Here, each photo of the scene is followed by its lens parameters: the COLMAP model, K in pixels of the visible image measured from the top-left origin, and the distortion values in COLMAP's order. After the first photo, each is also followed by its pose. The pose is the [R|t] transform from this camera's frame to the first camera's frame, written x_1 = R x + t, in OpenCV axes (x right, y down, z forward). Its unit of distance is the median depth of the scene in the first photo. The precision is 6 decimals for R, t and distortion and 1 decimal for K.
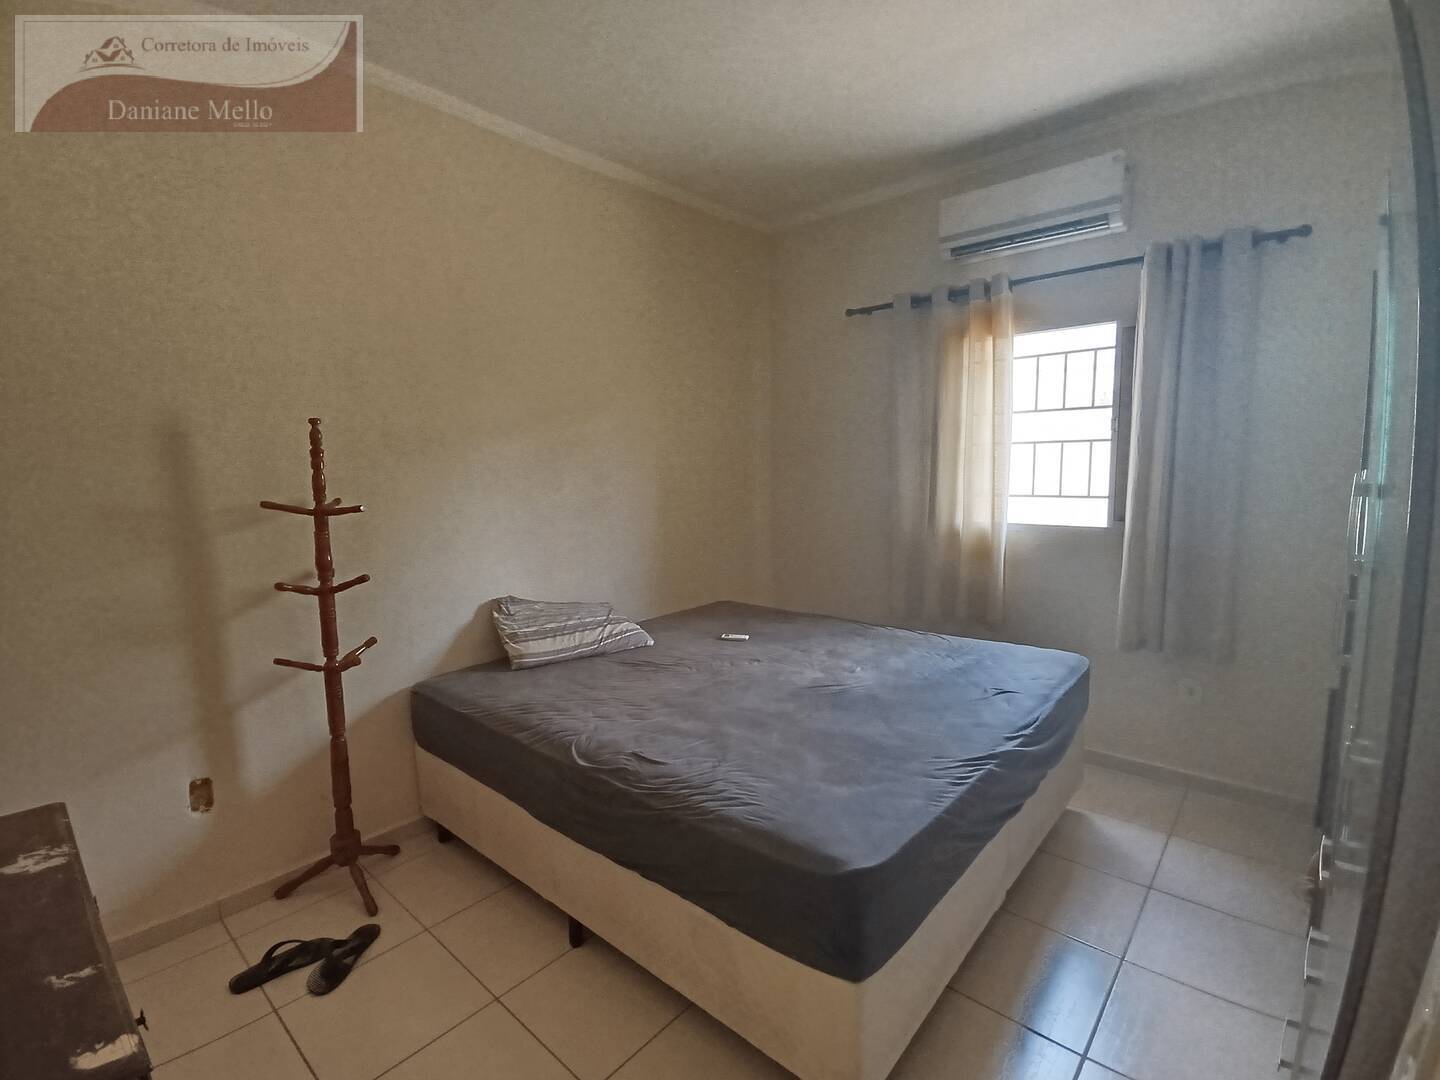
lens RADIAL K [[667.6, 0, 716.7], [0, 667.6, 537.5], [0, 0, 1]] dist [-0.007049, -0.001999]
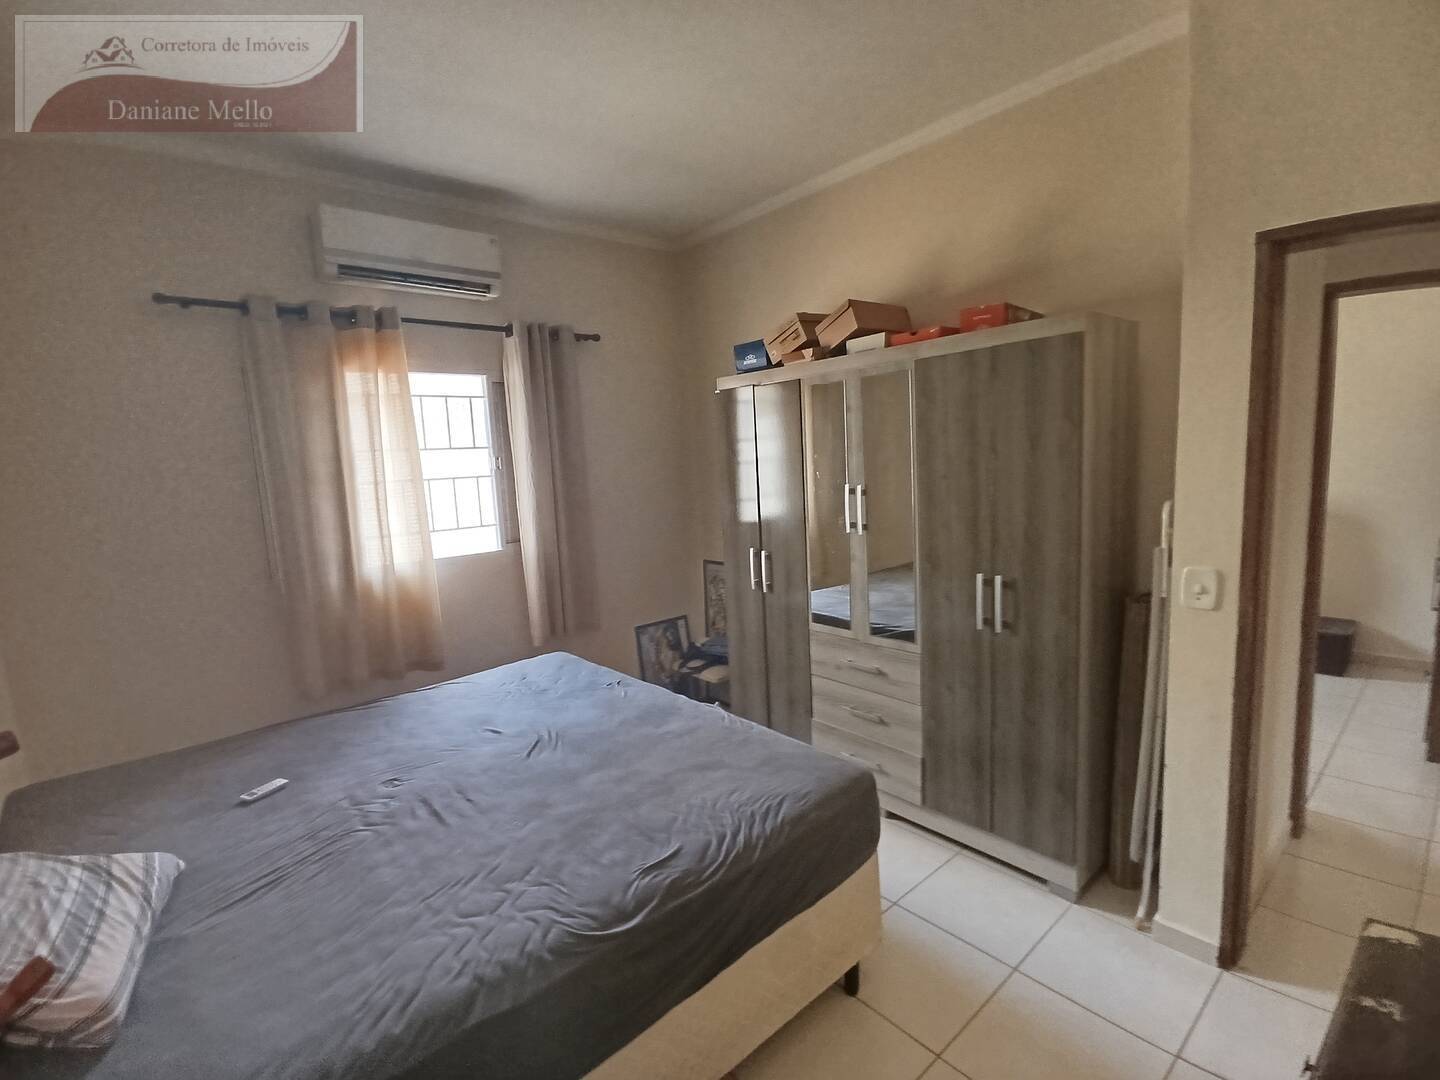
lens RADIAL K [[667.6, 0, 722.8], [0, 667.6, 539.5], [0, 0, 1]] dist [-0.007049, -0.001999]
pose [[0.127990, -0.106691, 0.986020, -0.523712], [0.157704, 0.983737, 0.085974, -0.072569], [-0.979157, 0.144496, 0.142734, 0.451353]]
